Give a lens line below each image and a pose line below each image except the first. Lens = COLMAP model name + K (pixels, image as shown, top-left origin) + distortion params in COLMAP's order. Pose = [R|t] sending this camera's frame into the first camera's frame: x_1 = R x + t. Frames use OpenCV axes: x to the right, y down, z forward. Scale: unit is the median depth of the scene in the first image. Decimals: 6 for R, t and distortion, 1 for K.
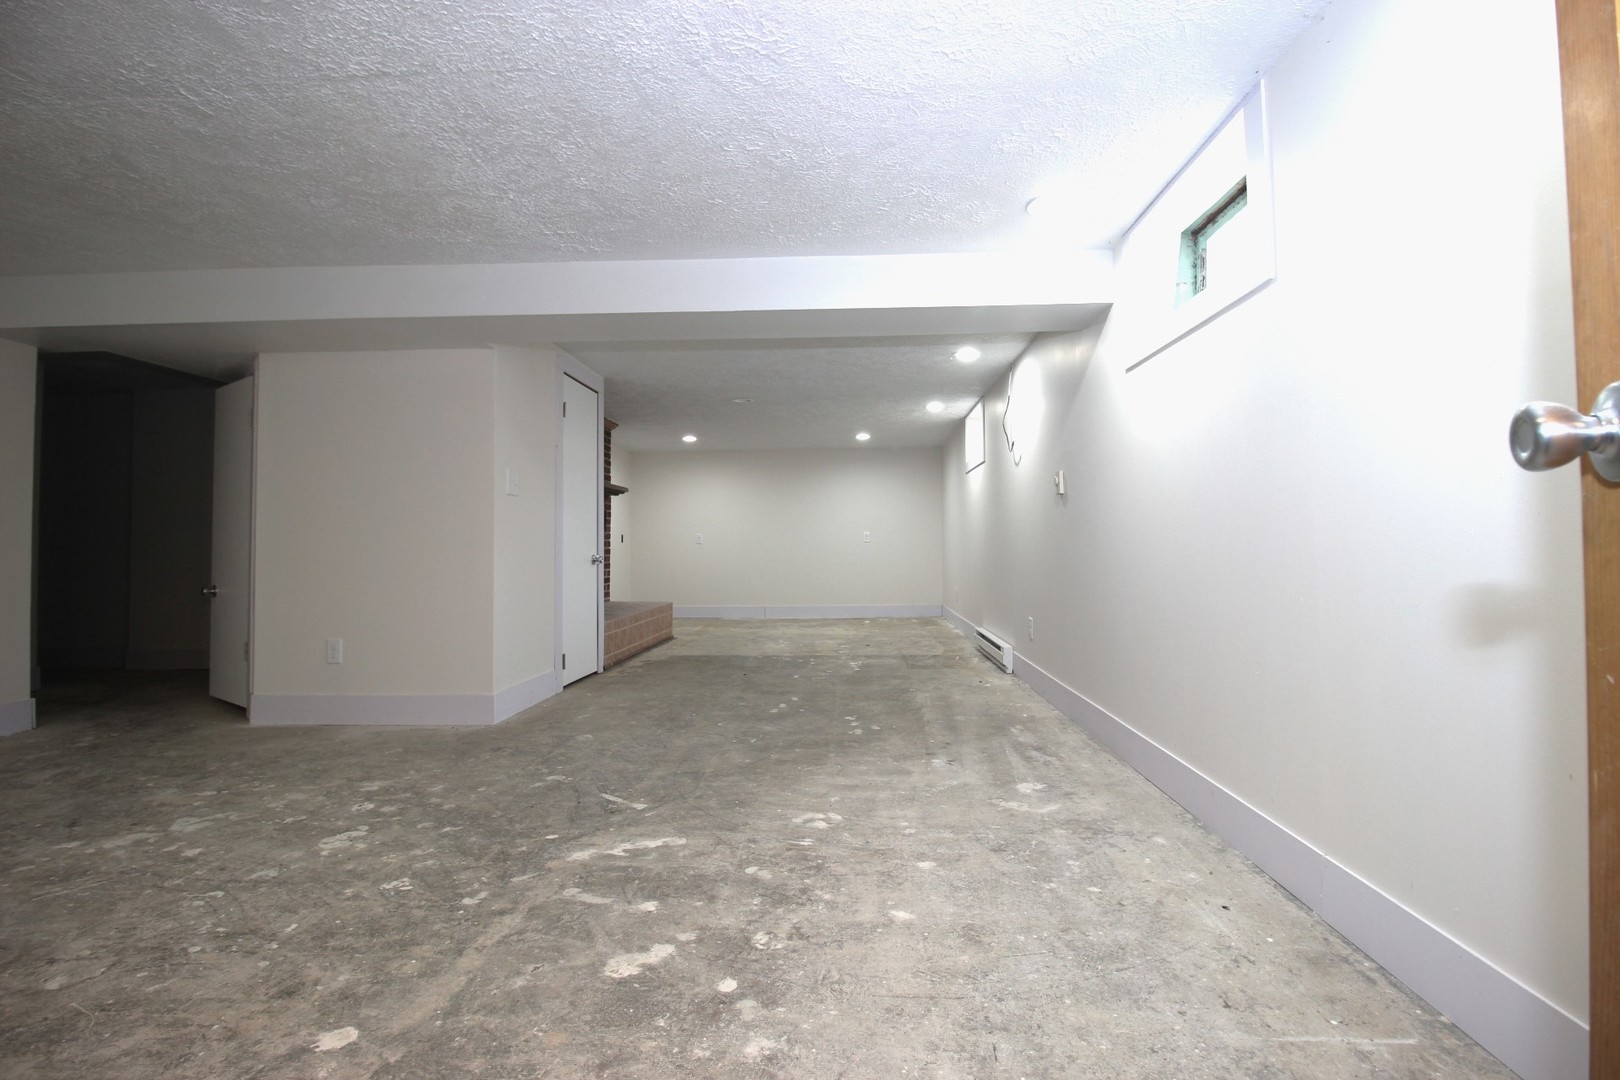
lens RADIAL K [[773.6, 0, 810.3], [0, 773.6, 539.3], [0, 0, 1]] dist [-0.001746, -0.000113]
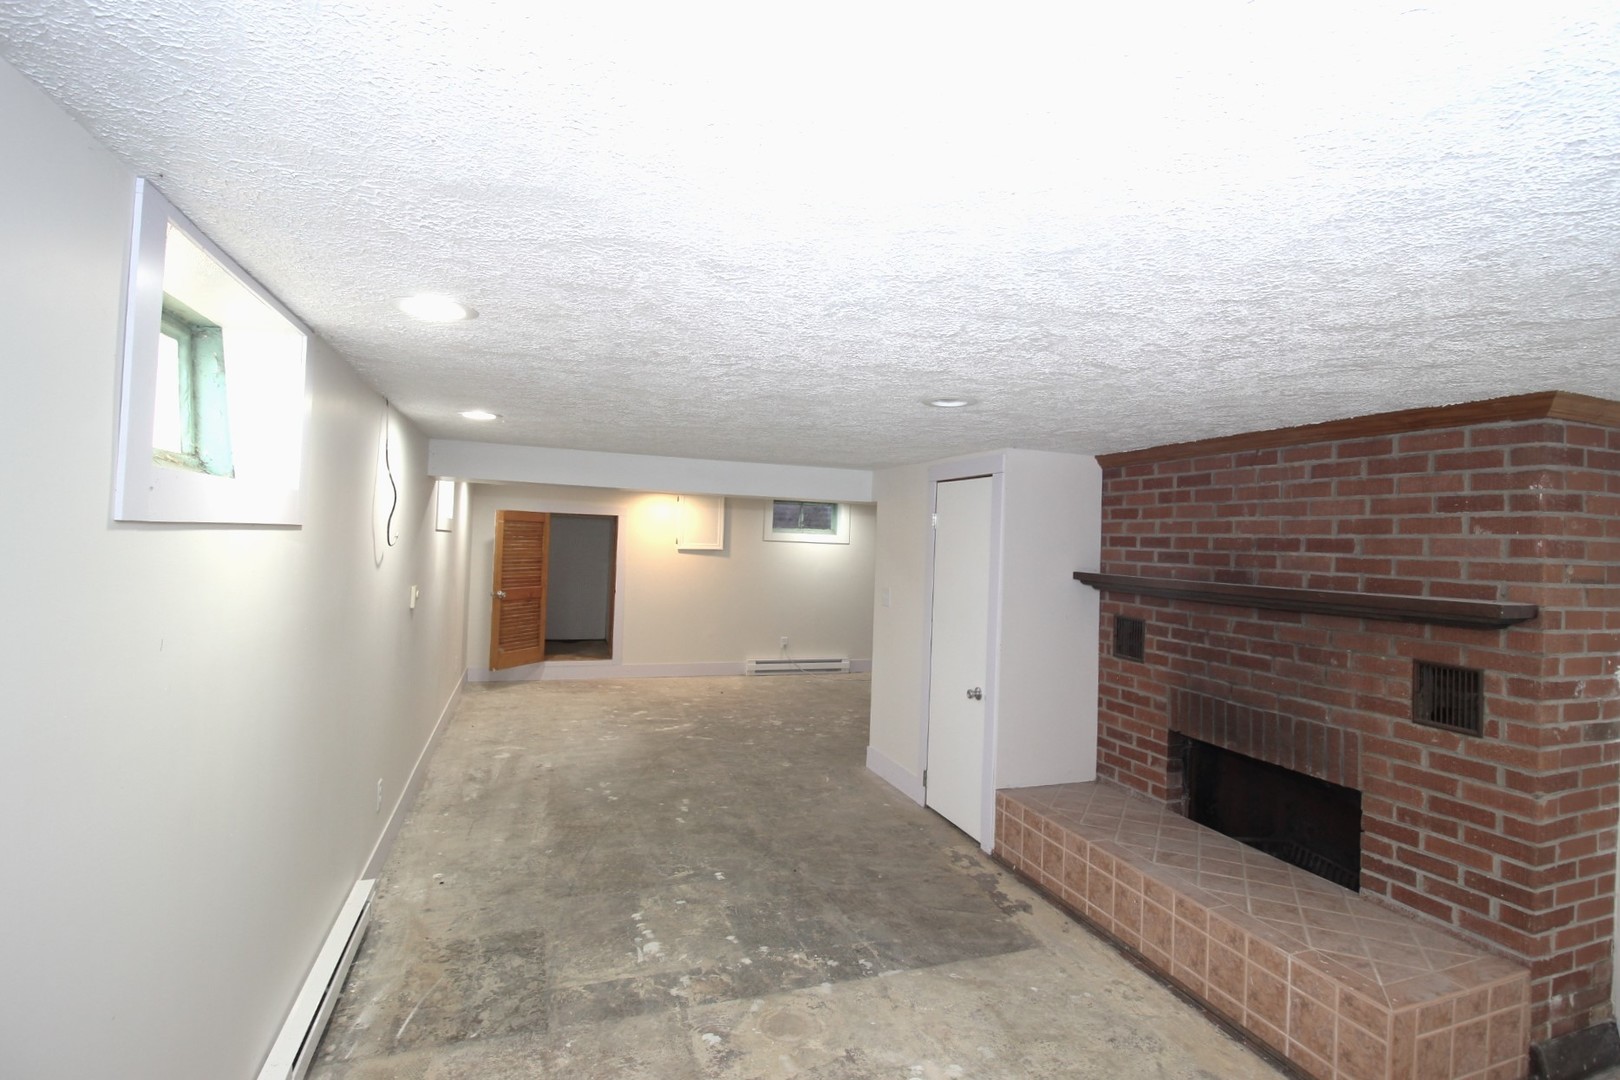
lens RADIAL K [[761.0, 0, 815.7], [0, 761.0, 531.2], [0, 0, 1]] dist [-0.007513, -0.007389]
pose [[-0.918916, -0.035601, -0.392844, 0.308676], [-0.028133, 0.999298, -0.024754, -0.200348], [0.393450, -0.011695, -0.919272, 2.862086]]
